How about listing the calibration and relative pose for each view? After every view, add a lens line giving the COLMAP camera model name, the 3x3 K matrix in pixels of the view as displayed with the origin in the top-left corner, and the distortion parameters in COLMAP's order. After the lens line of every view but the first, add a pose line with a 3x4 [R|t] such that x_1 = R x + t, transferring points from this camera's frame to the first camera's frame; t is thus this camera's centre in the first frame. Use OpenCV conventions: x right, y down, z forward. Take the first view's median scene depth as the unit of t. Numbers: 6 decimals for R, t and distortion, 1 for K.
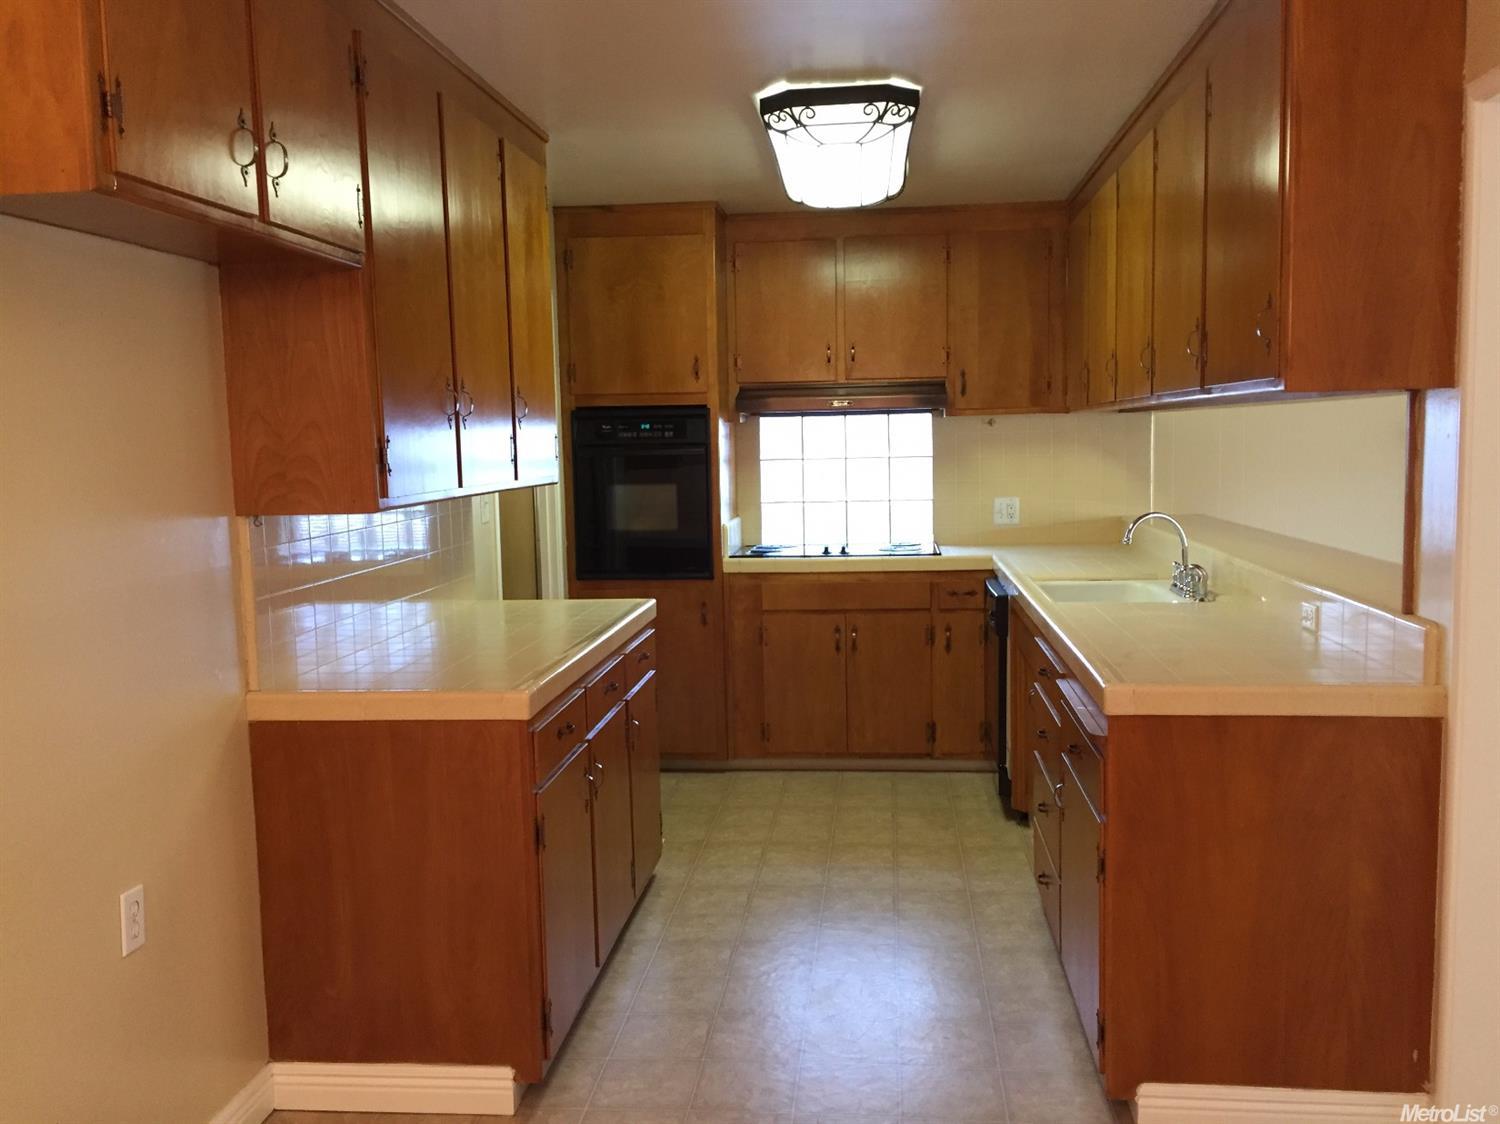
lens RADIAL K [[1282.5, 0, 750.0], [0, 1282.5, 562.0], [0, 0, 1]] dist [0.087692, -0.132512]
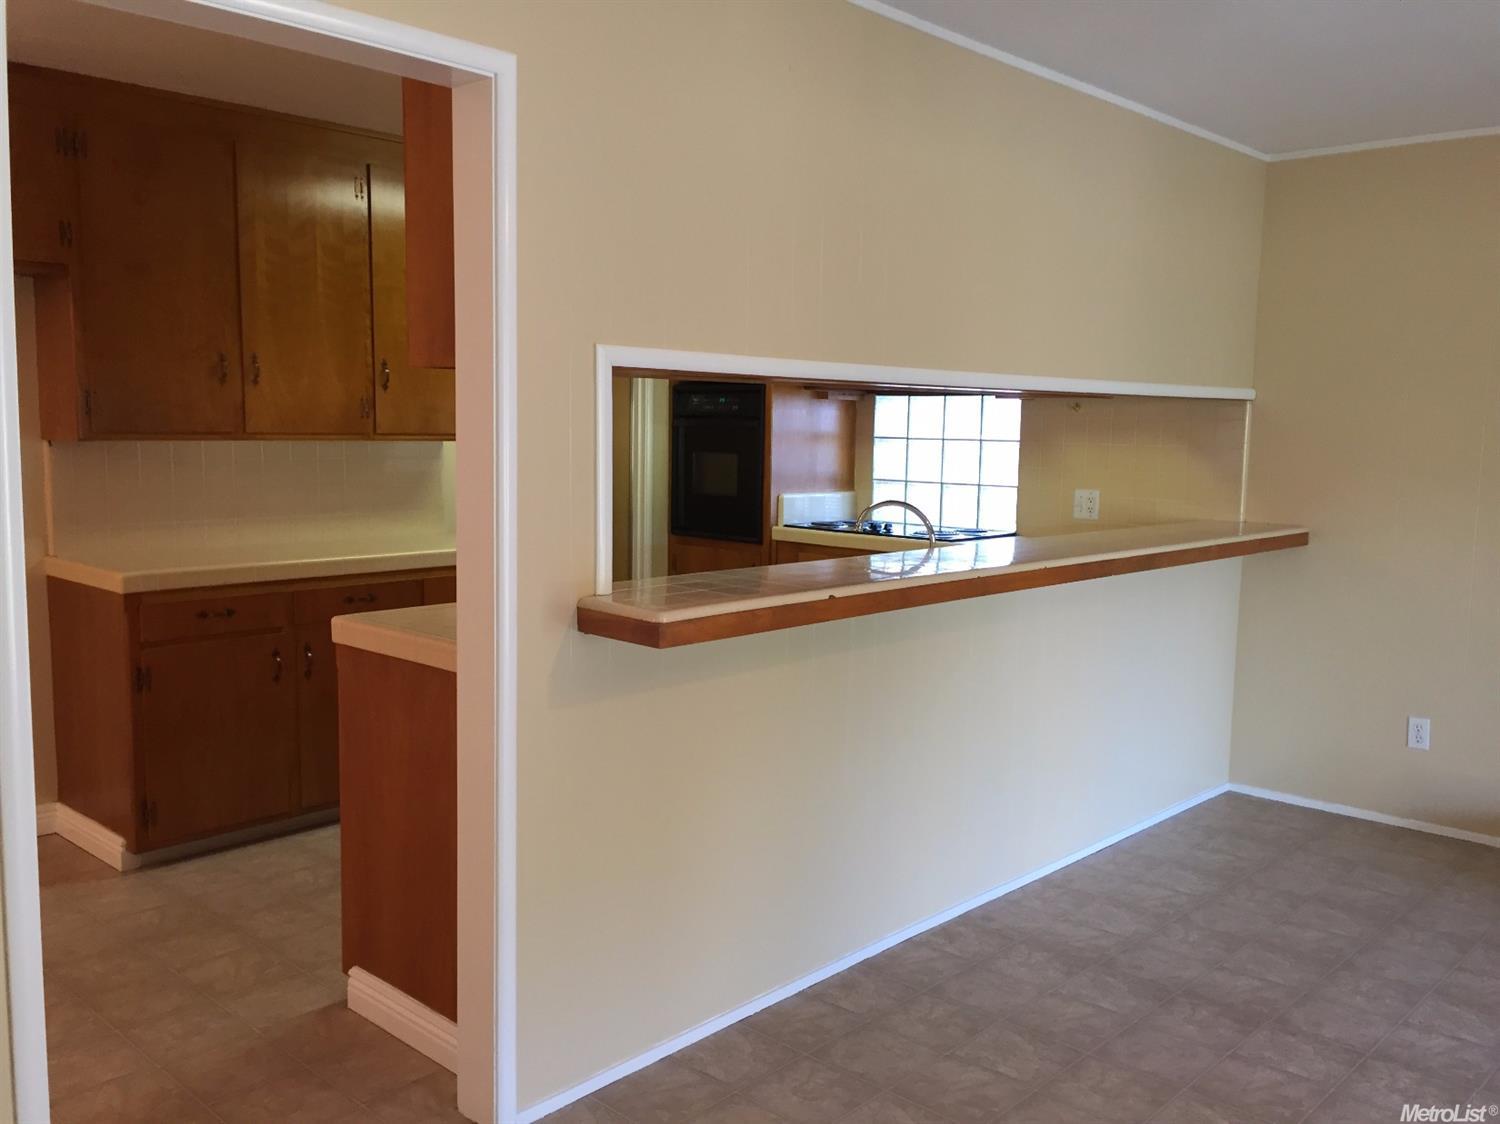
lens RADIAL K [[1282.5, 0, 750.0], [0, 1282.5, 562.0], [0, 0, 1]] dist [0.087692, -0.132512]
pose [[0.796690, 0.102338, -0.595661, 0.600181], [-0.093451, 0.994566, 0.045883, -0.020289], [0.597120, 0.019111, 0.801924, 0.135322]]
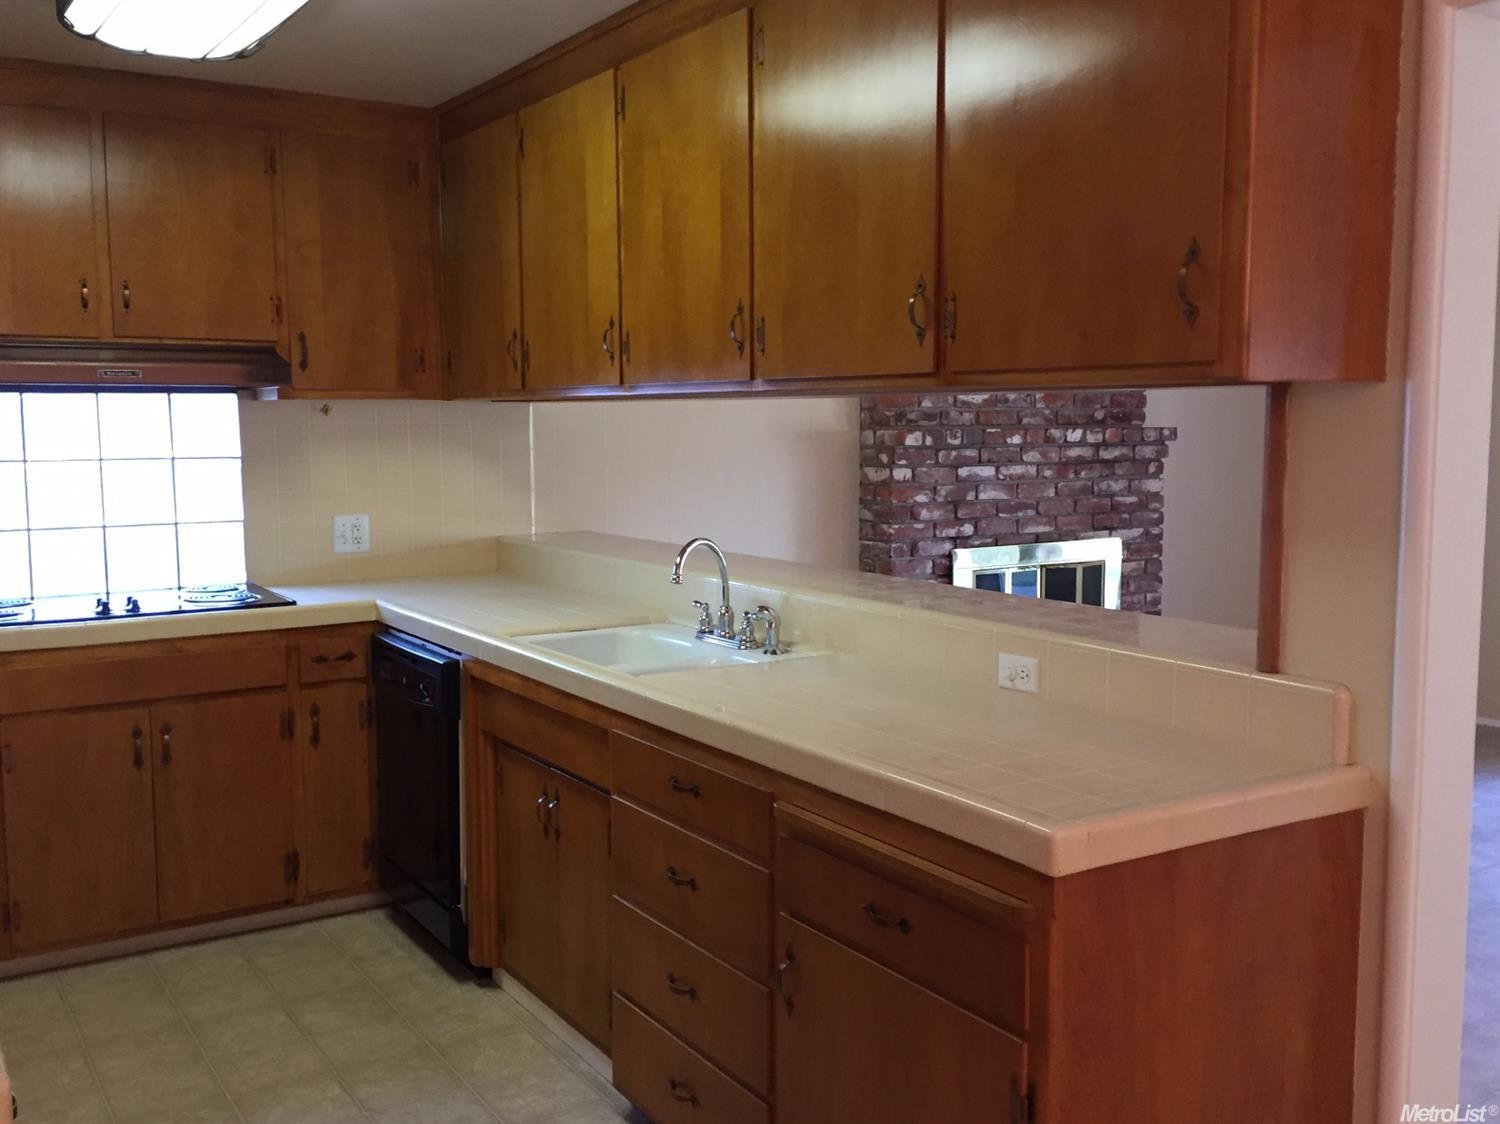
lens RADIAL K [[1427.1, 0, 750.0], [0, 1427.1, 562.0], [0, 0, 1]] dist [0.100739, -0.151972]
pose [[0.785926, -0.044335, 0.616729, -0.128994], [0.047130, 0.998820, 0.011743, -0.024892], [-0.616521, 0.019837, 0.787088, 0.252911]]
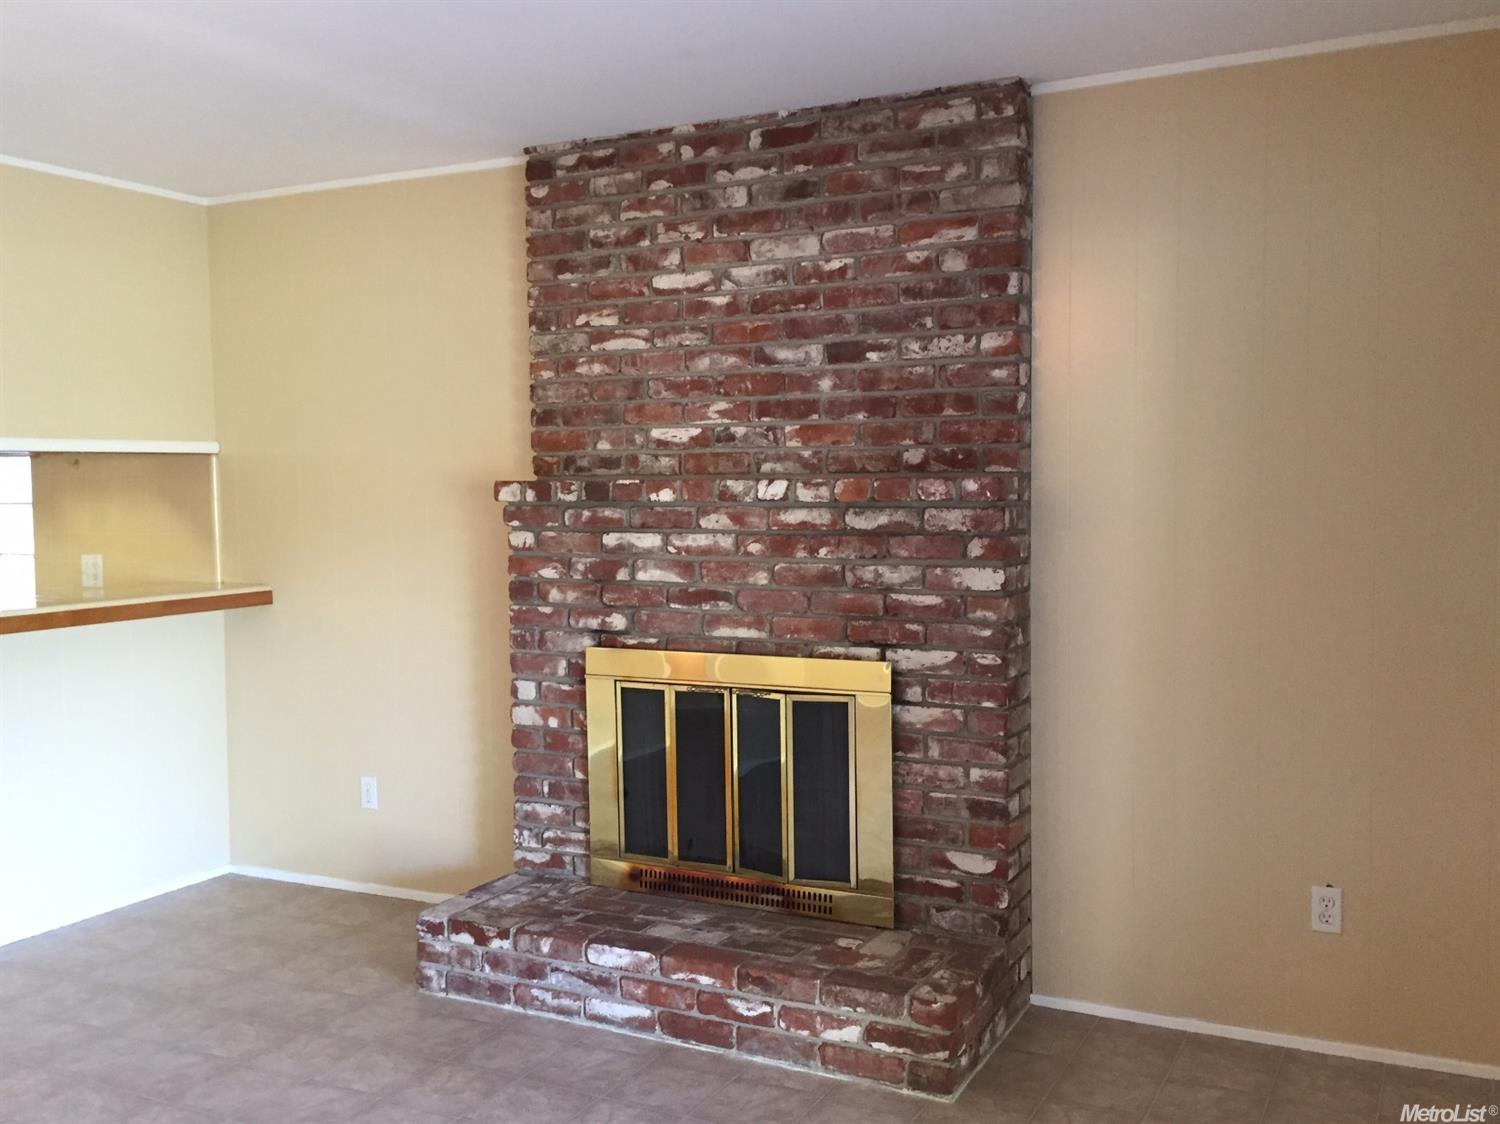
lens RADIAL K [[1388.5, 0, 750.0], [0, 1388.5, 562.0], [0, 0, 1]] dist [0.059347, -0.010028]
pose [[0.932538, 0.032290, -0.359625, 0.986927], [-0.043831, 0.998751, -0.023983, -0.045792], [0.358402, 0.038128, 0.932789, 0.333191]]
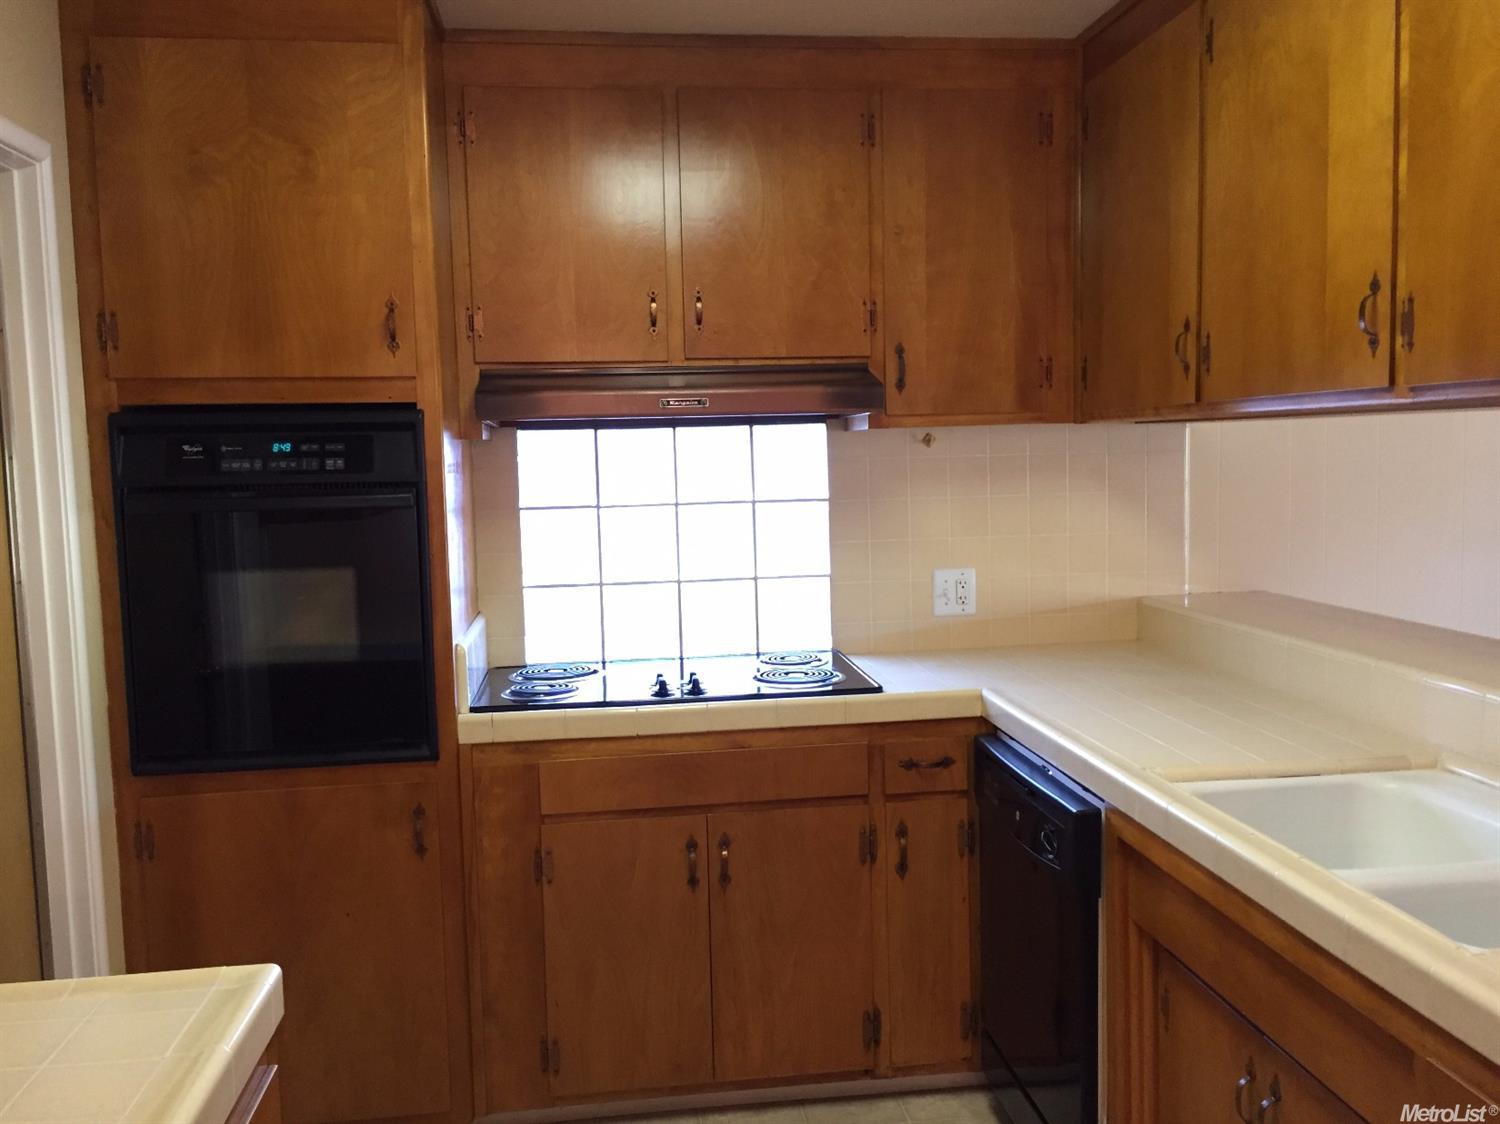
lens RADIAL K [[1282.5, 0, 750.0], [0, 1282.5, 562.0], [0, 0, 1]] dist [0.087692, -0.132512]
pose [[0.974167, -0.022985, 0.224654, -0.021517], [0.026056, 0.999603, -0.010716, -0.053295], [-0.224319, 0.016293, 0.974380, 0.491979]]
